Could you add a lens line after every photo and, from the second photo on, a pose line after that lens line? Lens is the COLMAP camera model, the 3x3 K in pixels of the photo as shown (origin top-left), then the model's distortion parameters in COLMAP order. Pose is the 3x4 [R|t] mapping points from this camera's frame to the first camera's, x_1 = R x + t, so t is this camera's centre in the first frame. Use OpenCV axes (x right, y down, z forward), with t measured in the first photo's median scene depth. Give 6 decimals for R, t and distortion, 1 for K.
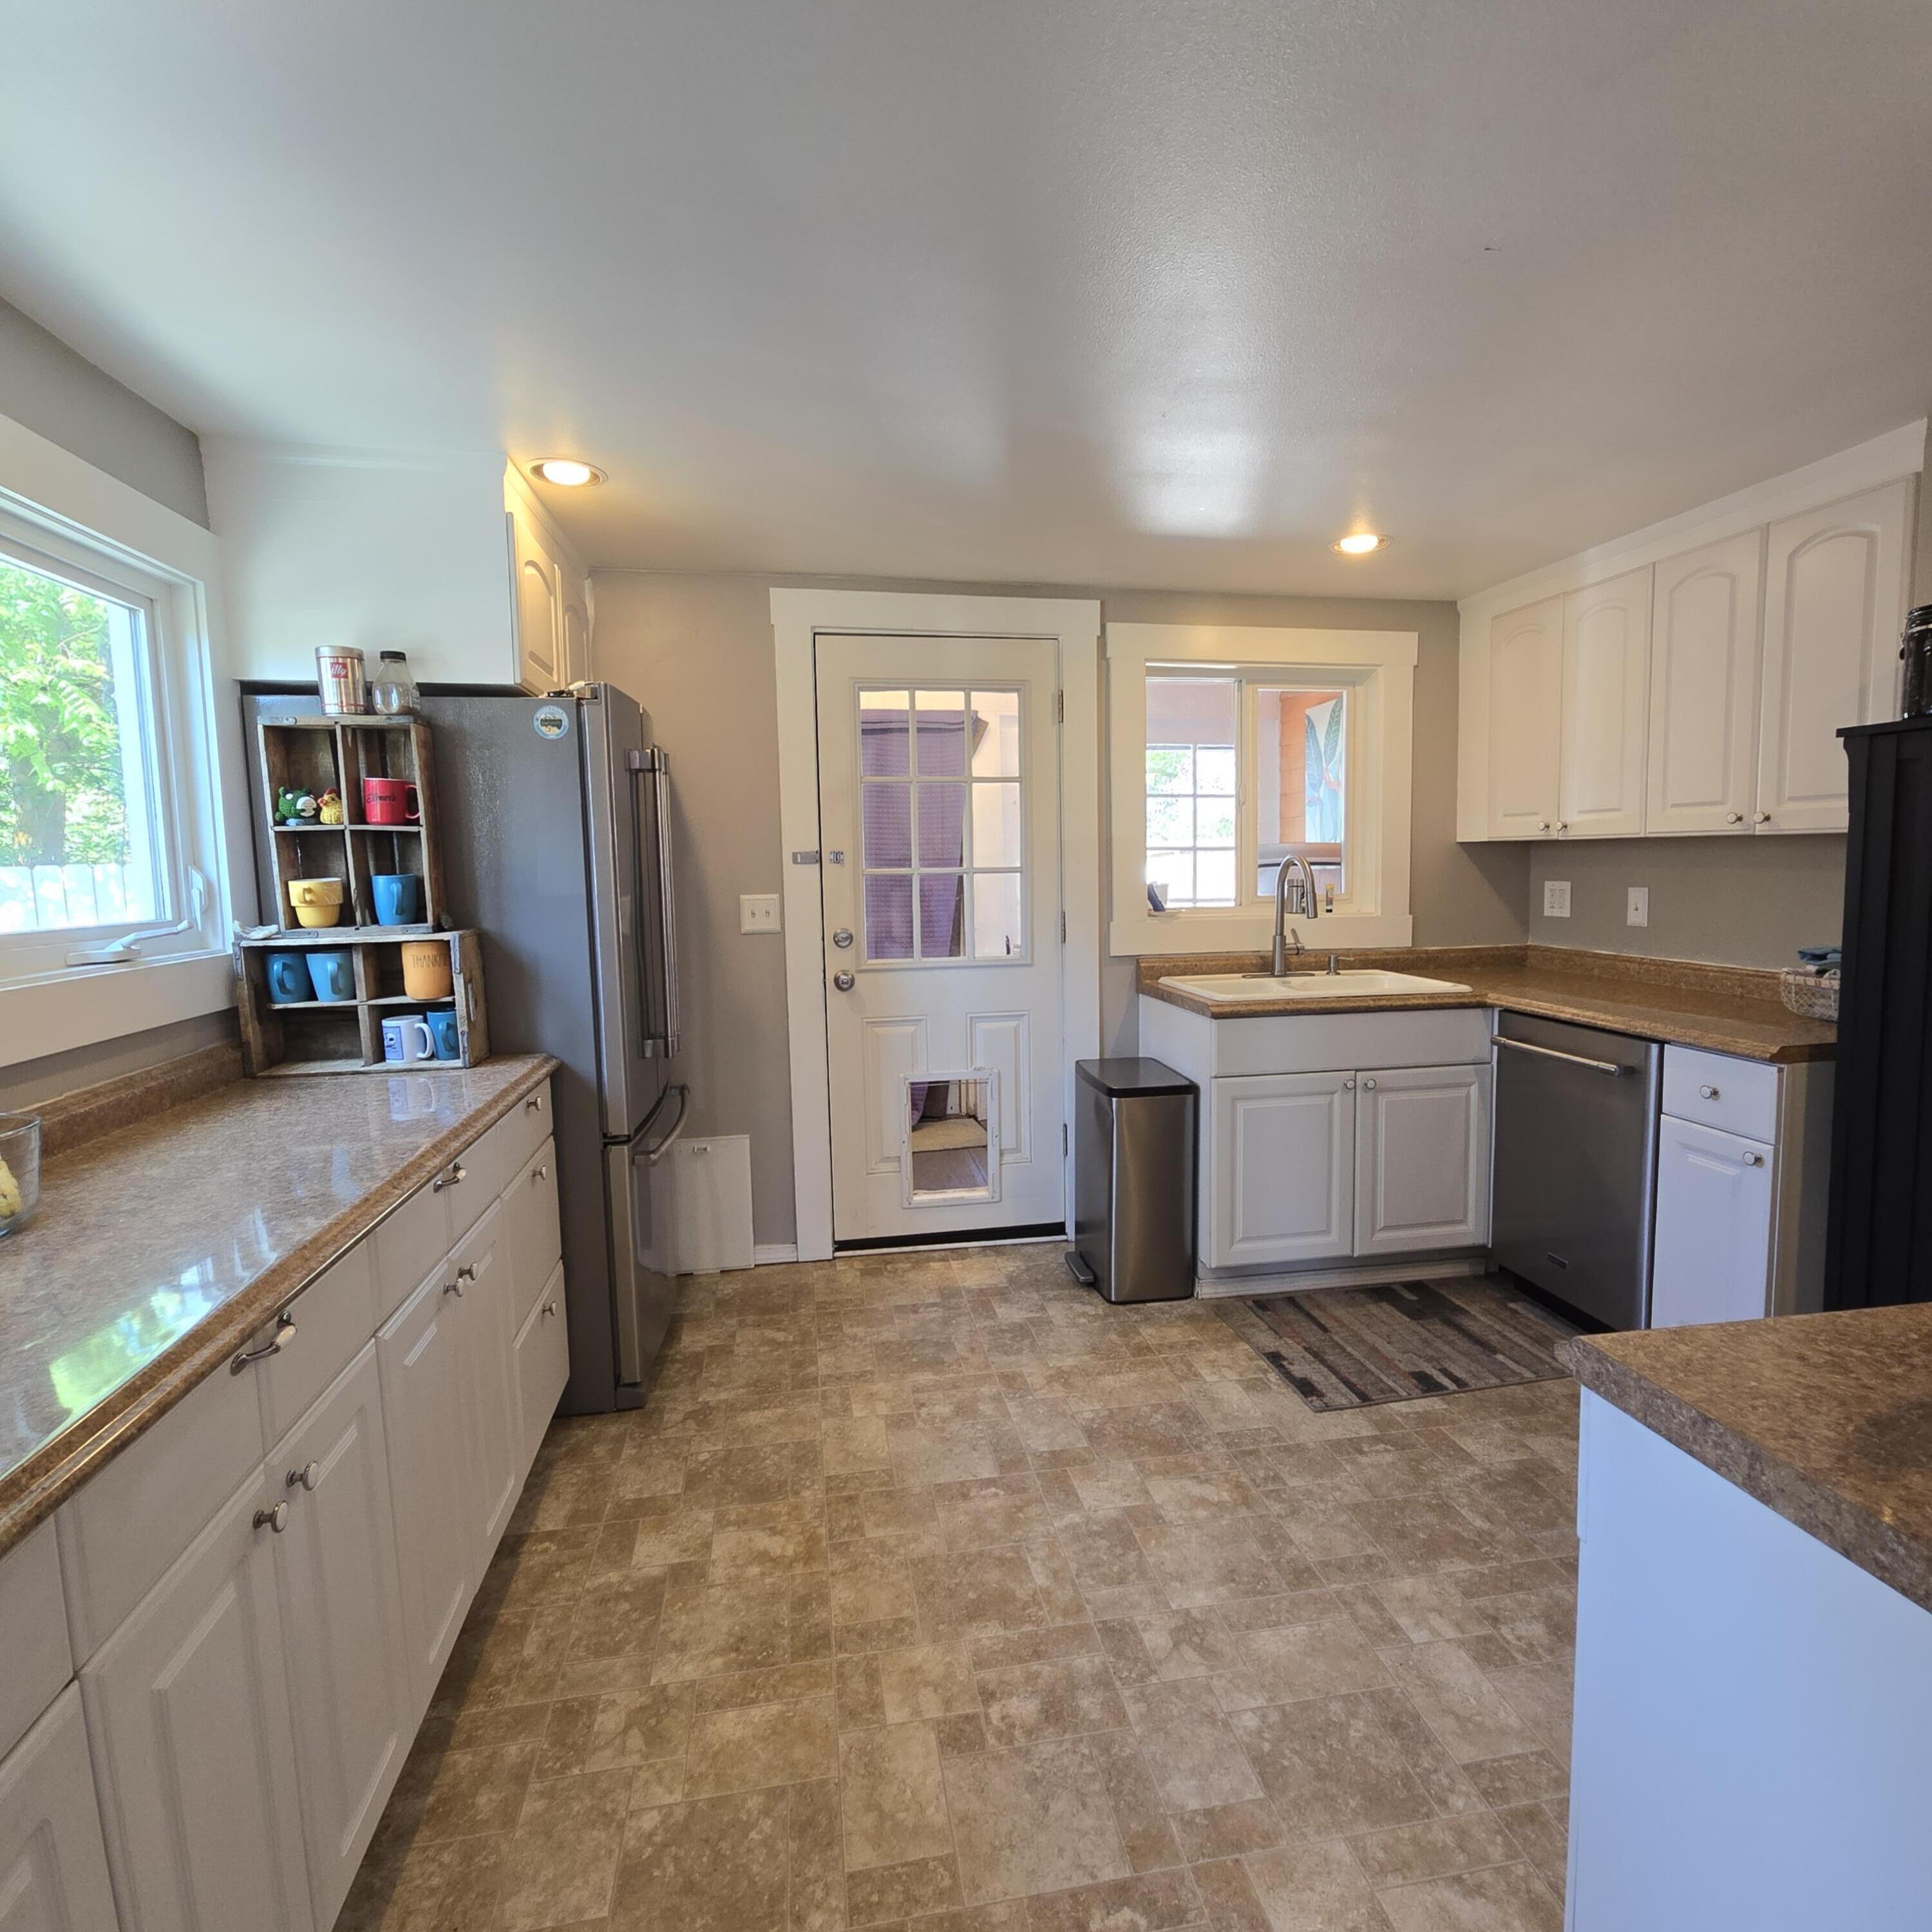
lens RADIAL K [[1045.7, 0, 970.0], [0, 1045.7, 956.3], [0, 0, 1]] dist [0.000988, 0.001598]
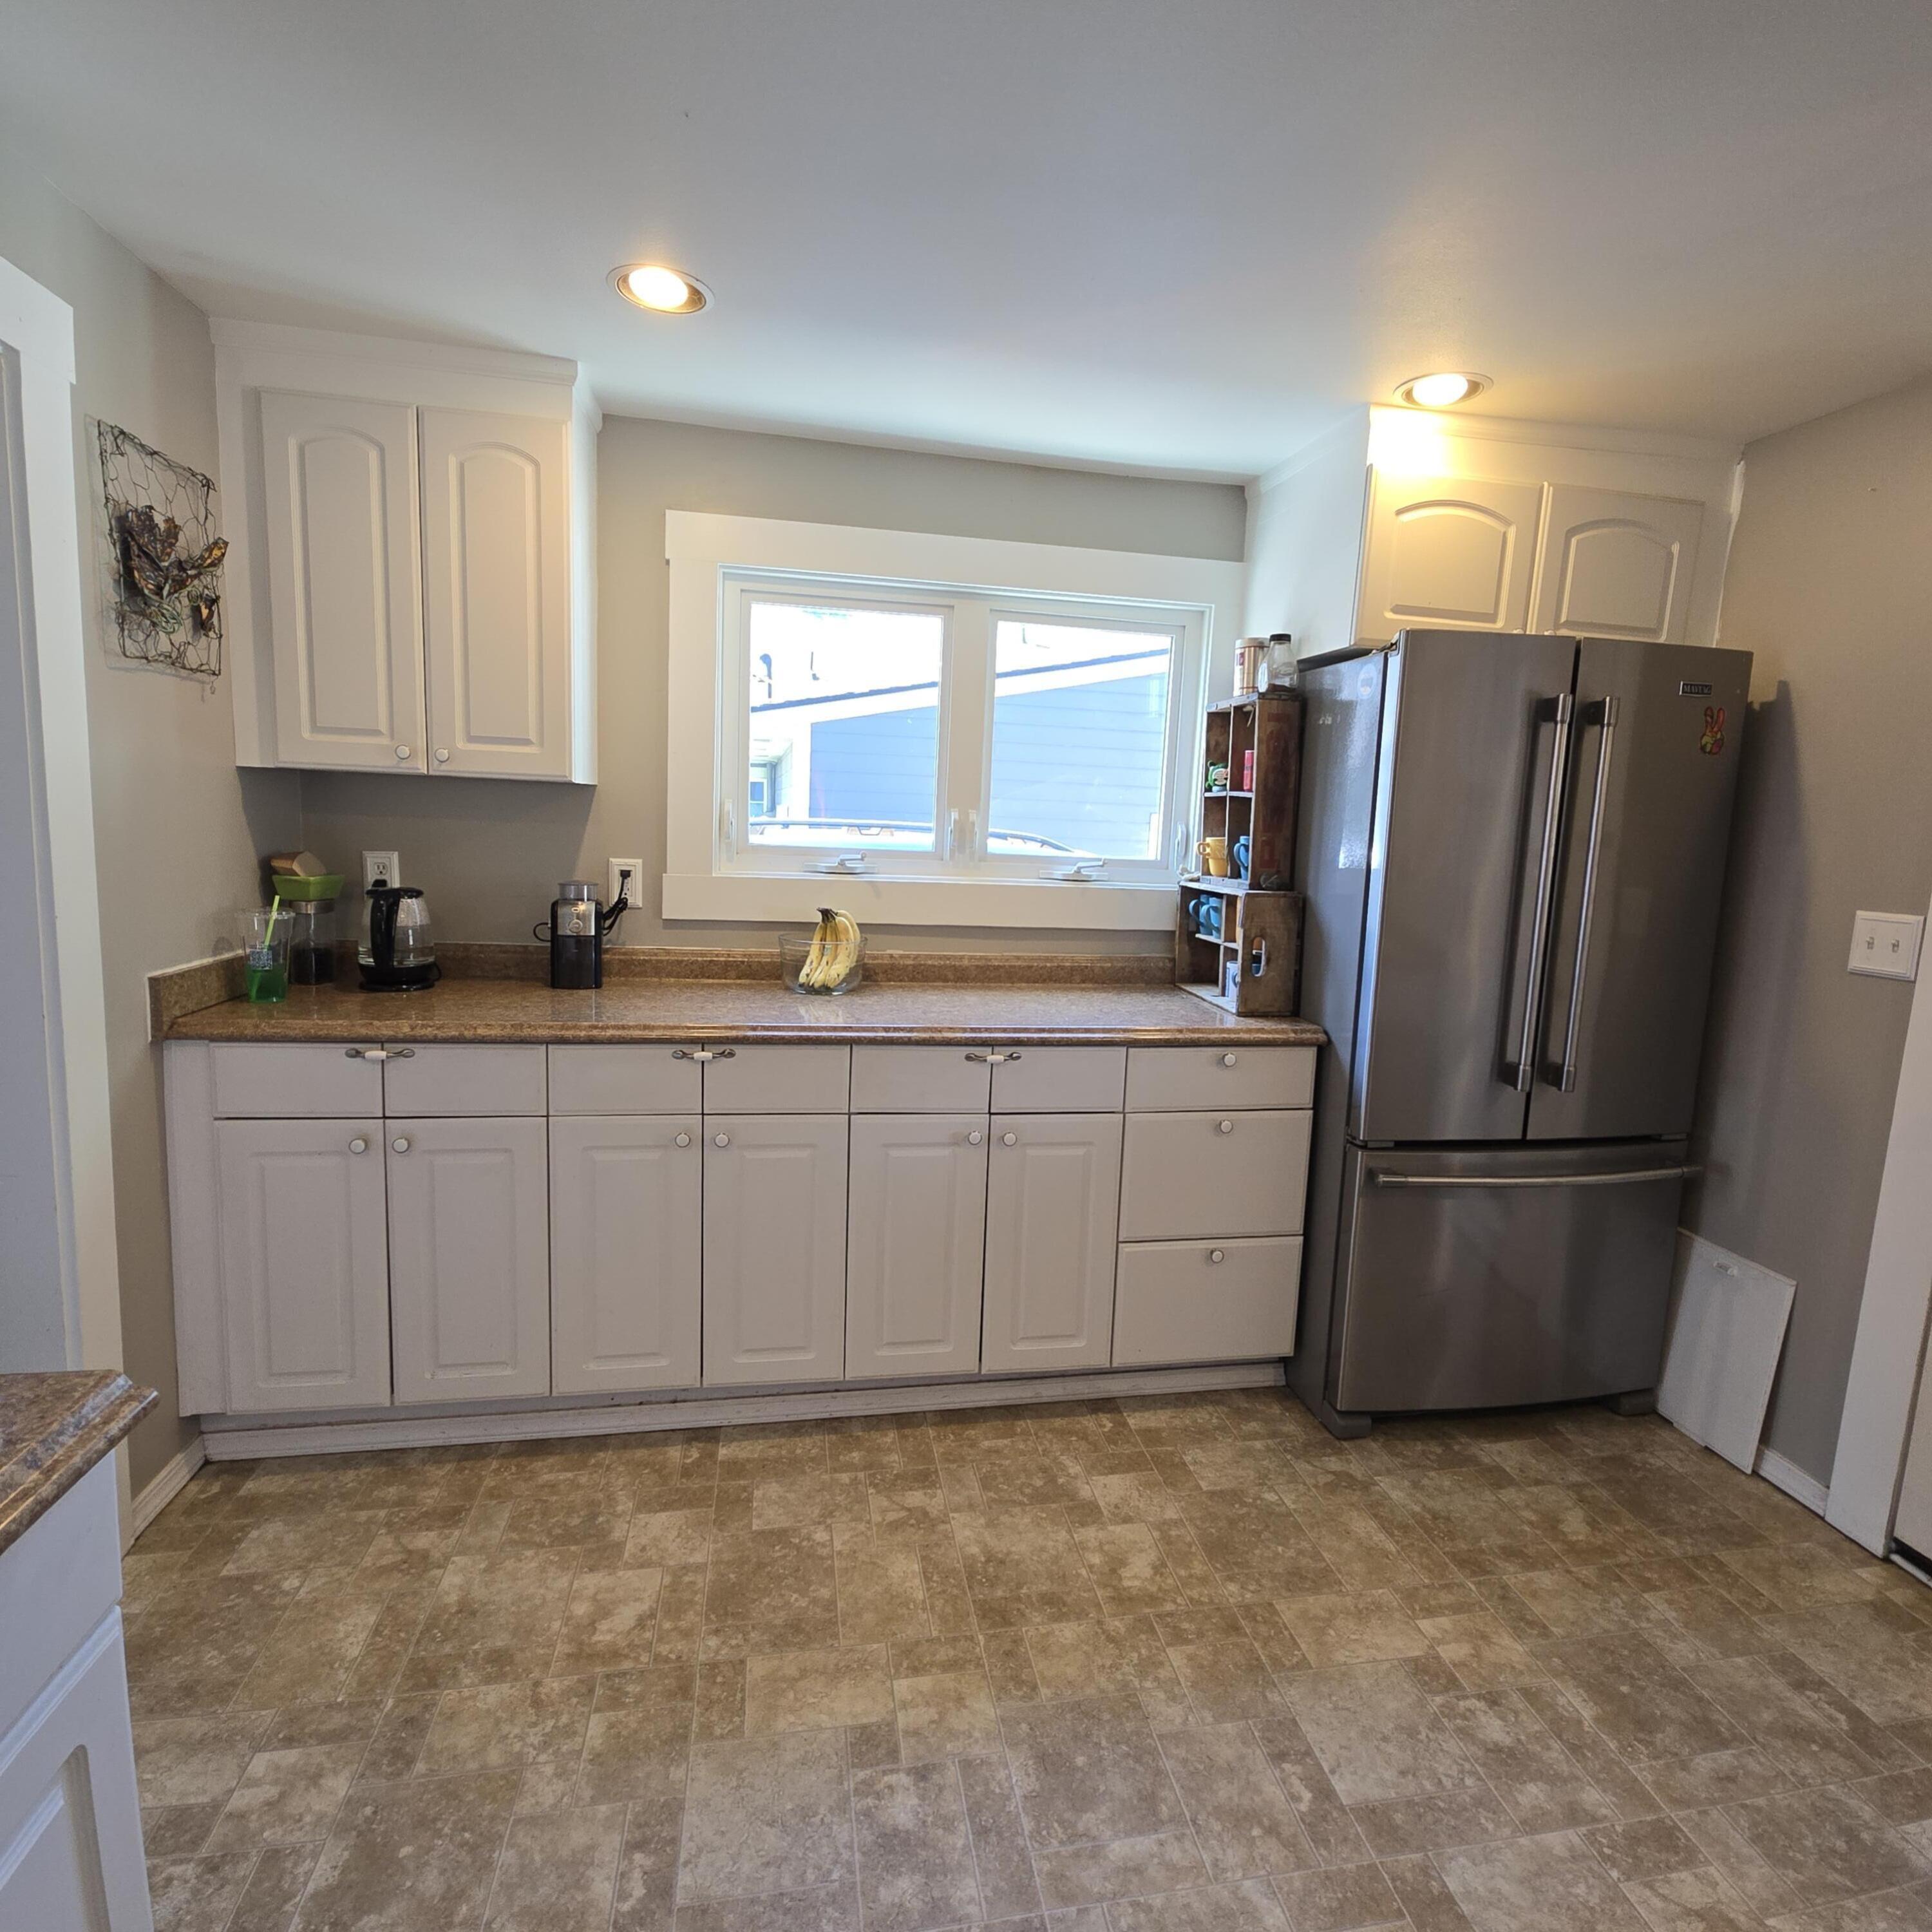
lens RADIAL K [[1038.7, 0, 970.4], [0, 1038.7, 958.8], [0, 0, 1]] dist [0.003717, -0.002167]
pose [[0.007523, 0.155291, -0.987840, 0.447329], [-0.135917, 0.978859, 0.152844, -0.060950], [0.990692, 0.133115, 0.028470, 0.531350]]
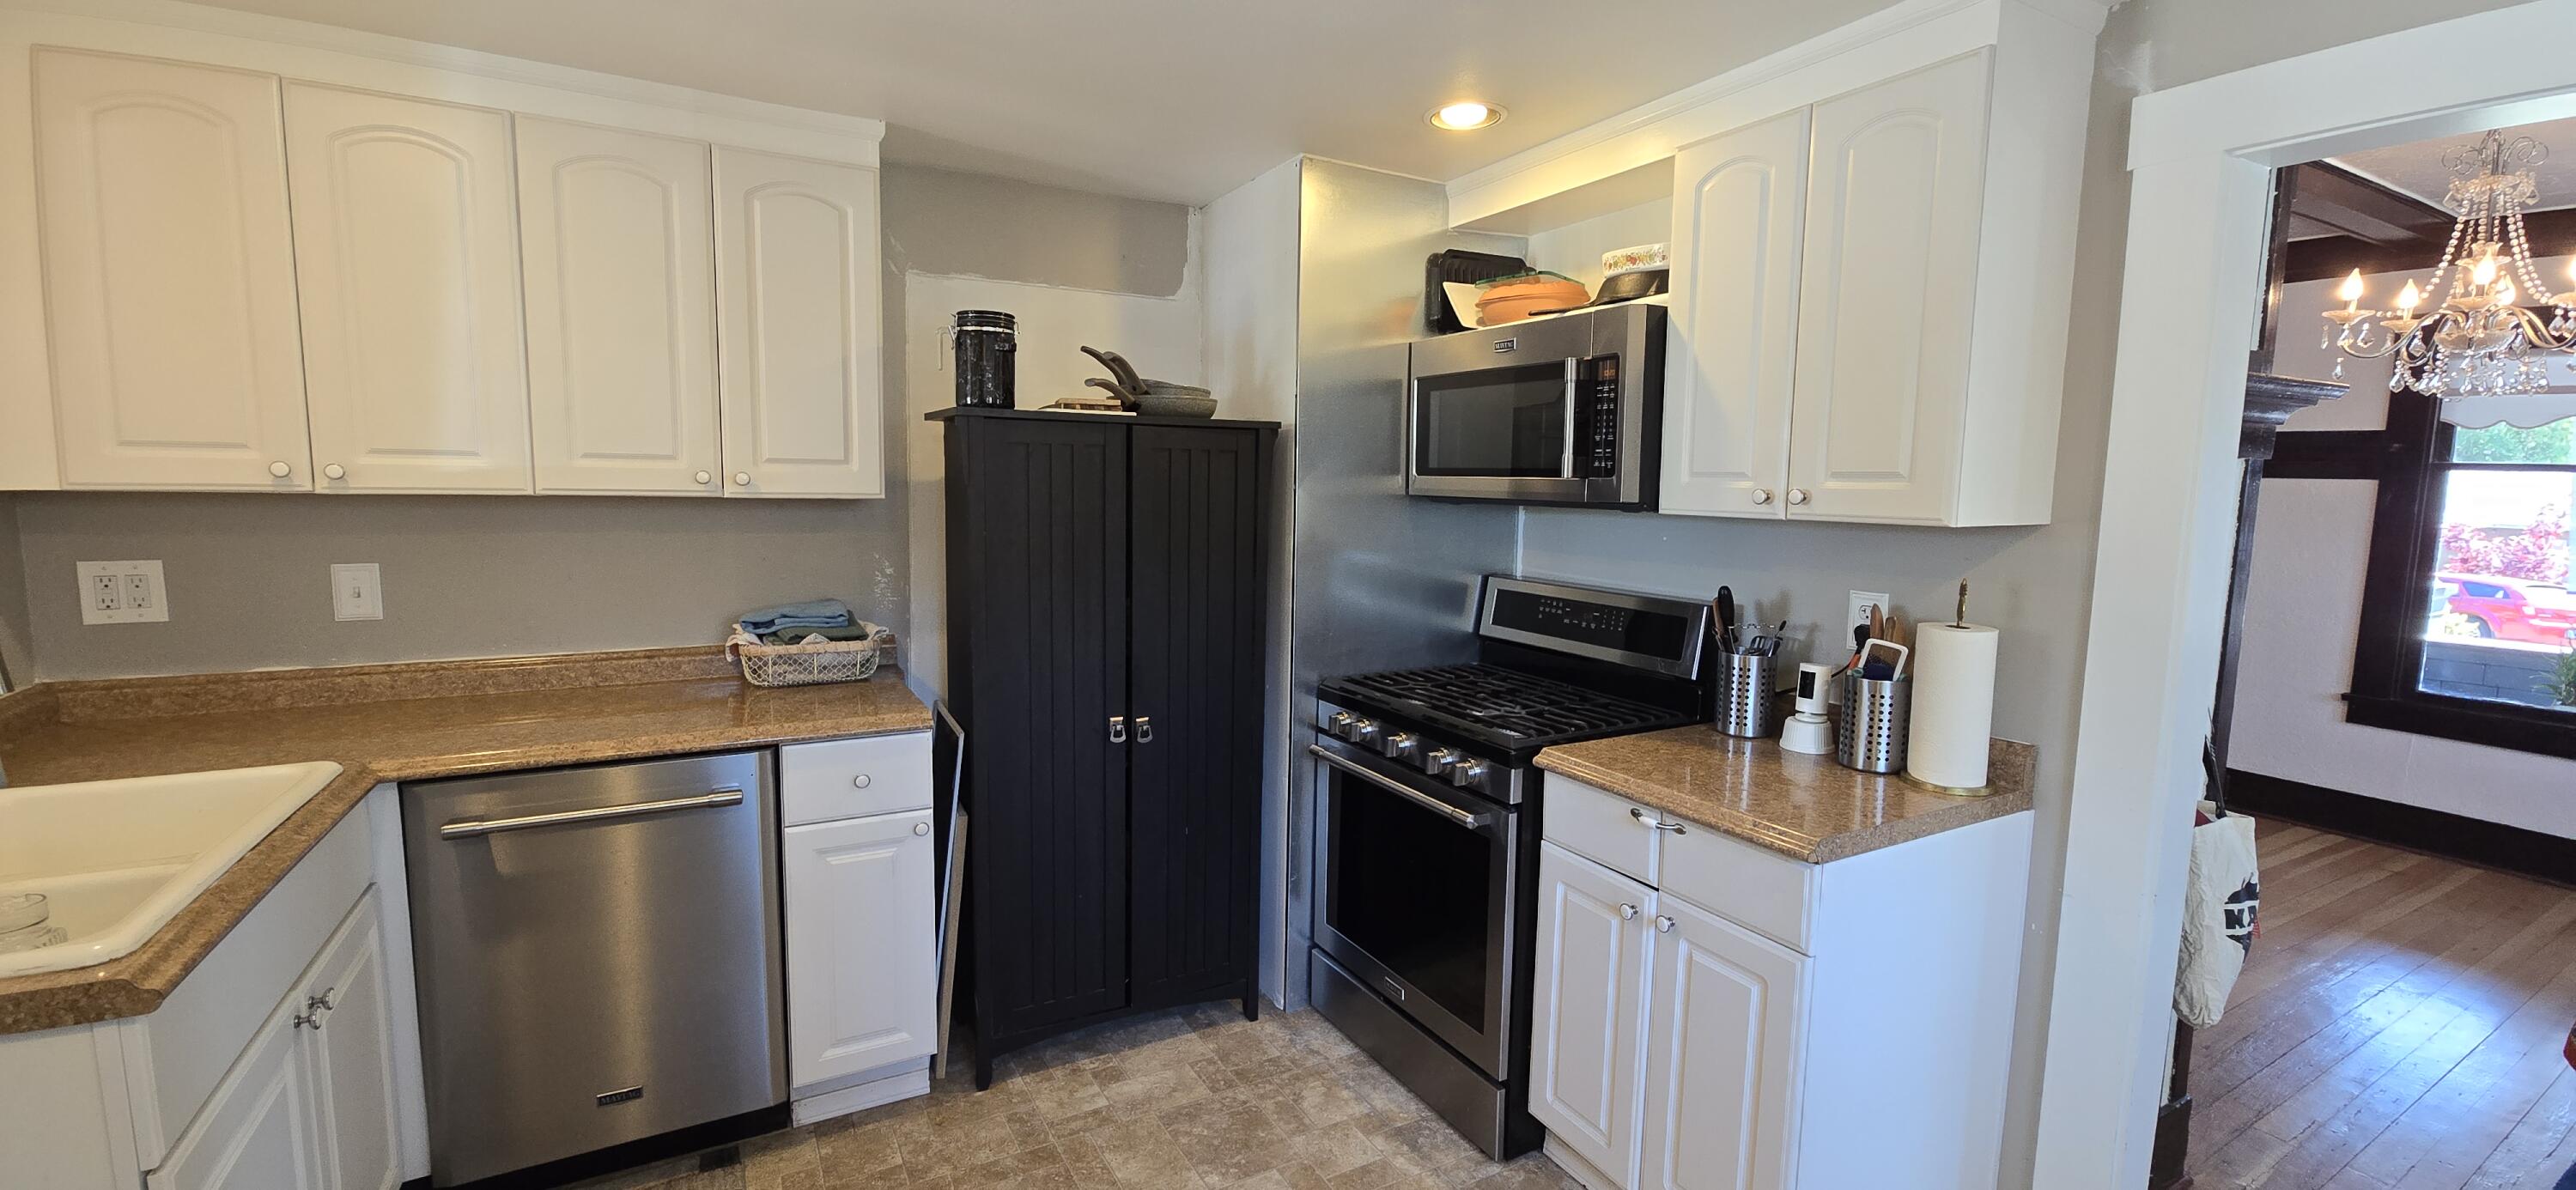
lens RADIAL K [[1044.1, 0, 1283.4], [0, 1044.1, 589.1], [0, 0, 1]] dist [-0.000421, -0.000381]
pose [[-0.335373, -0.087254, 0.938036, -0.216130], [0.075766, 0.989978, 0.119174, -0.095930], [-0.939034, 0.111040, -0.325401, 0.753773]]
